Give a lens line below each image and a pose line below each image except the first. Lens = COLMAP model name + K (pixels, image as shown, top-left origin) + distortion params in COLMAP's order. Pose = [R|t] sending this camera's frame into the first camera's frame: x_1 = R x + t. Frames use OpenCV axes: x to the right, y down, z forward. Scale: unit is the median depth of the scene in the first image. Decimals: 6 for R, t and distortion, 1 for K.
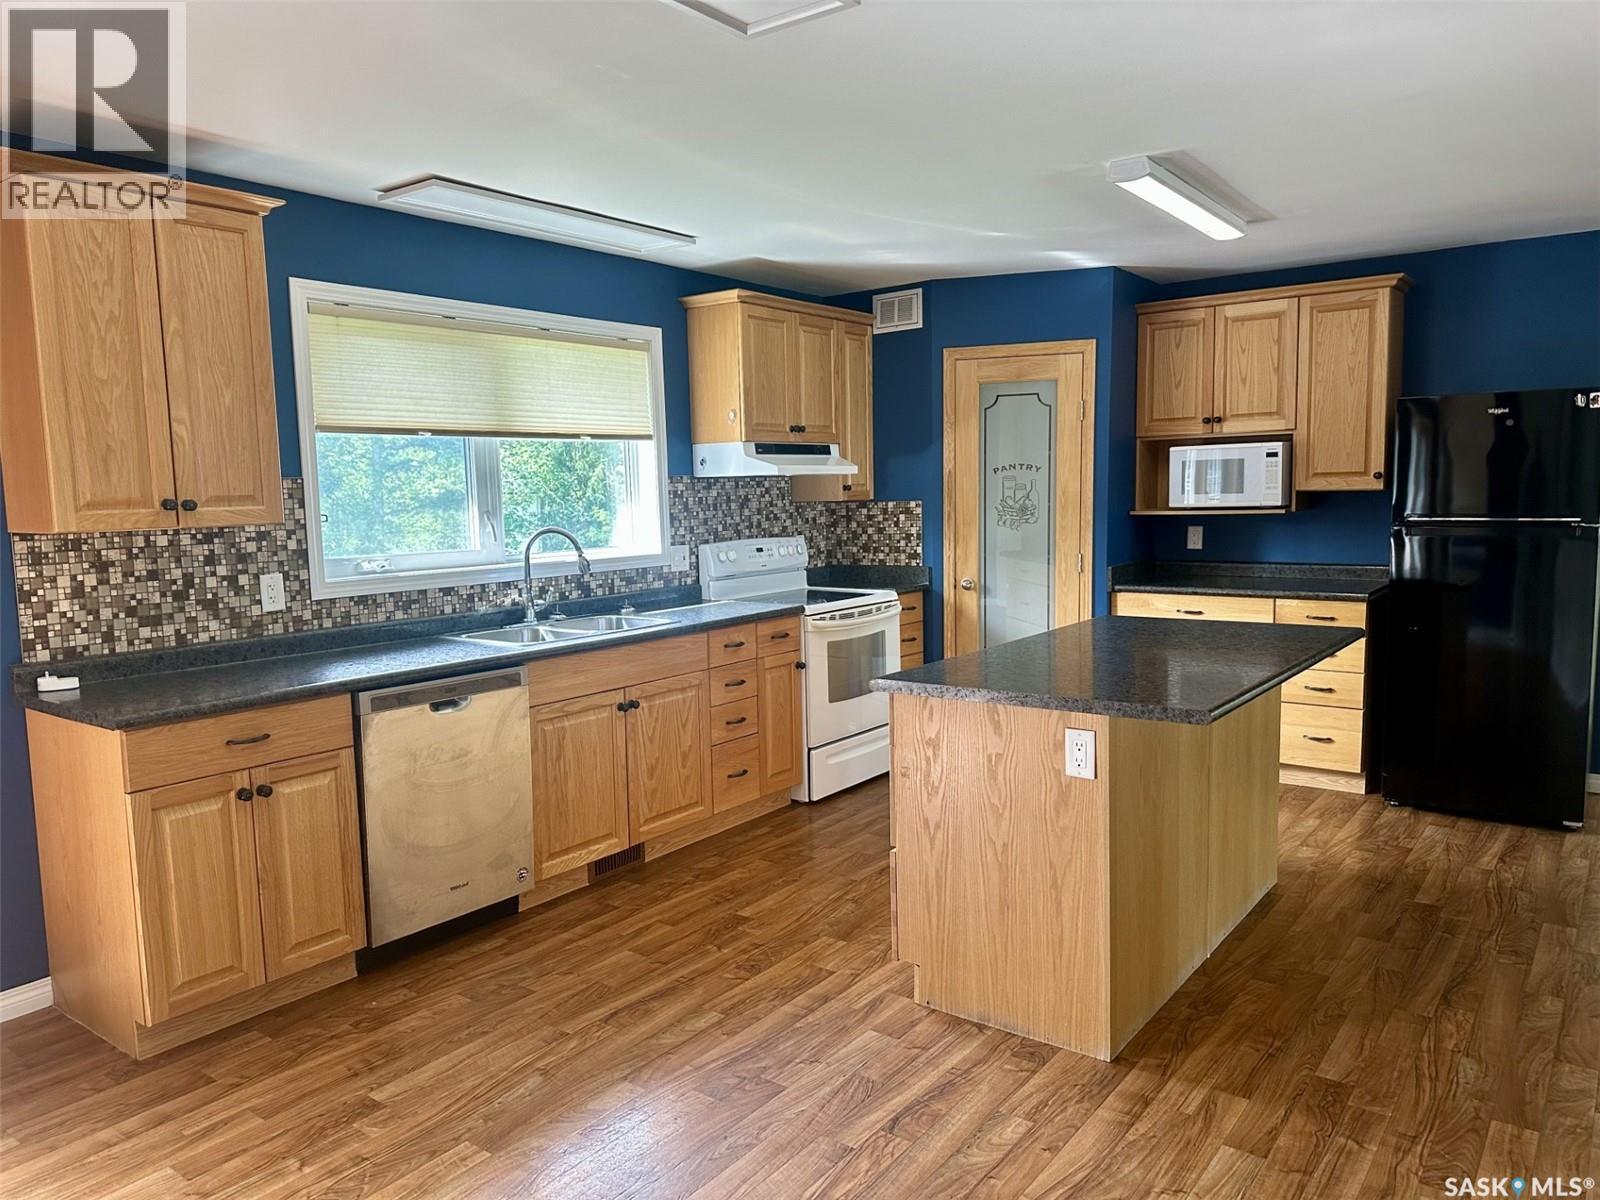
lens RADIAL K [[1134.7, 0, 812.3], [0, 1134.7, 600.5], [0, 0, 1]] dist [0.067604, -0.069334]
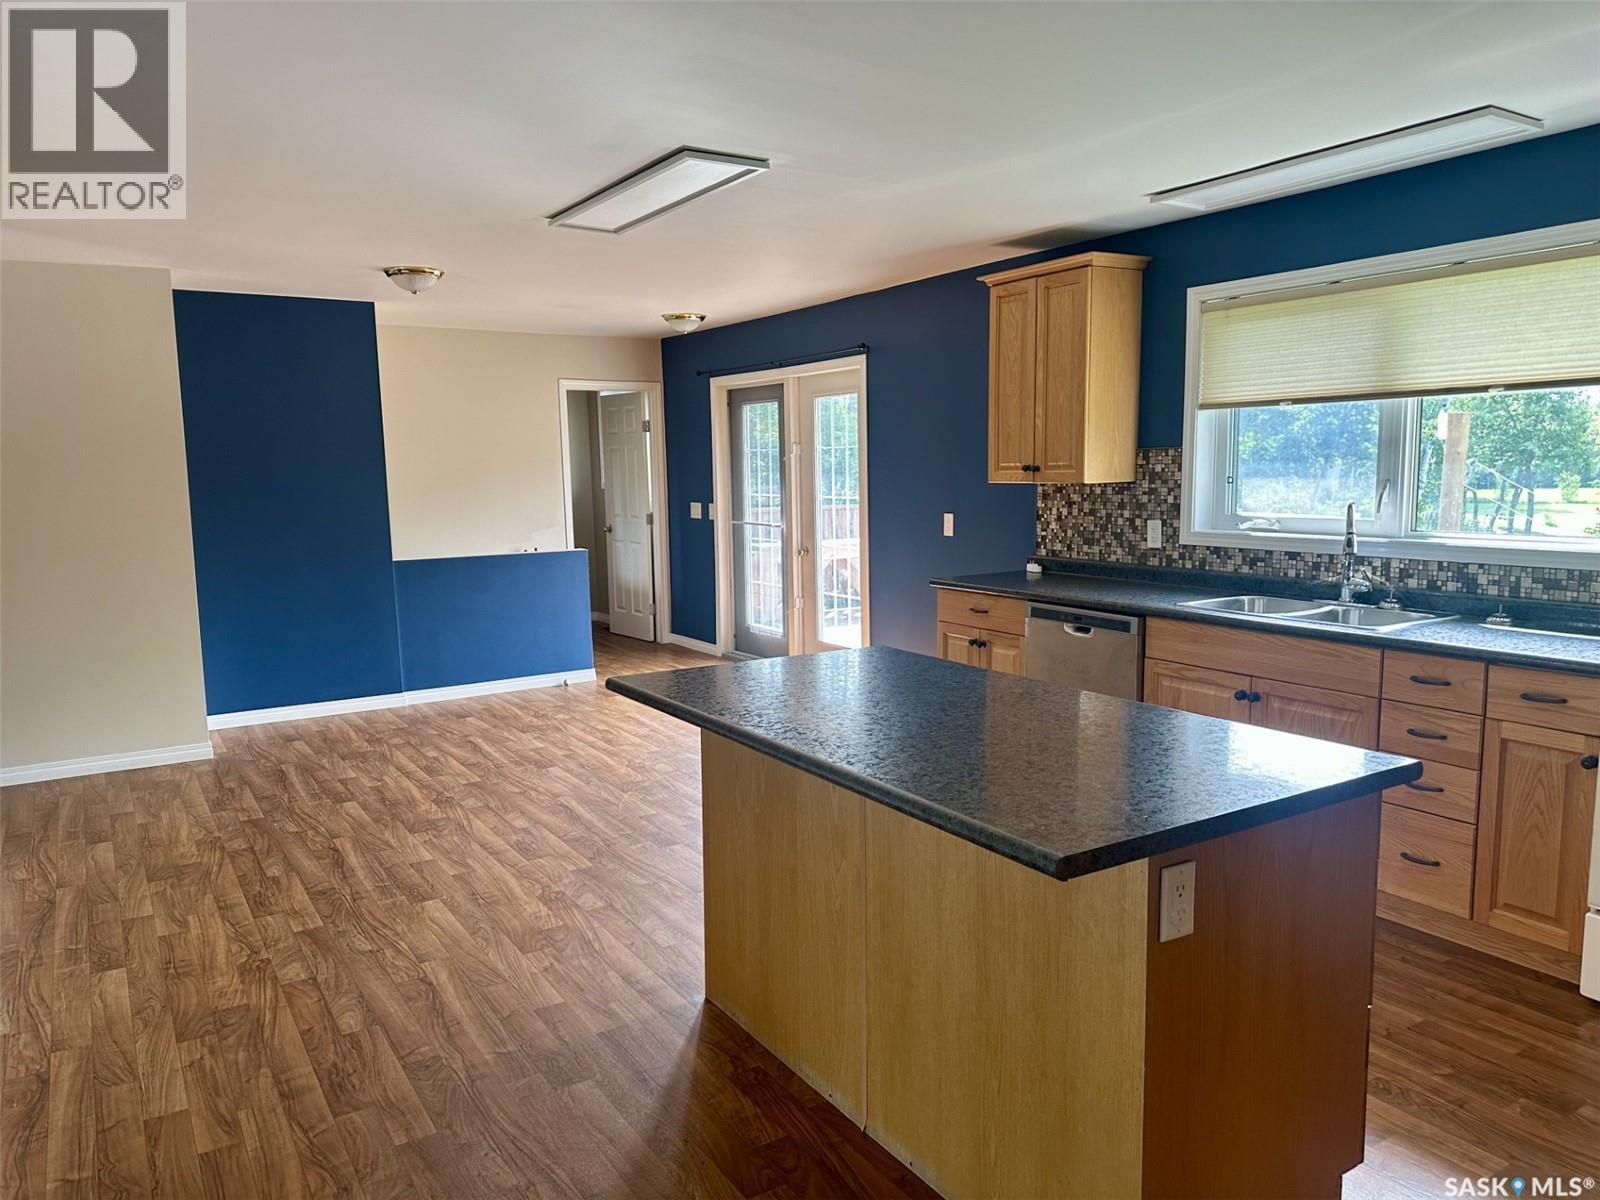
lens RADIAL K [[1134.7, 0, 812.3], [0, 1134.7, 600.5], [0, 0, 1]] dist [0.067604, -0.069334]
pose [[-0.356927, 0.140939, -0.923439, 0.900118], [-0.071486, 0.981533, 0.177436, -0.136709], [0.931393, 0.129344, -0.340261, 1.077855]]
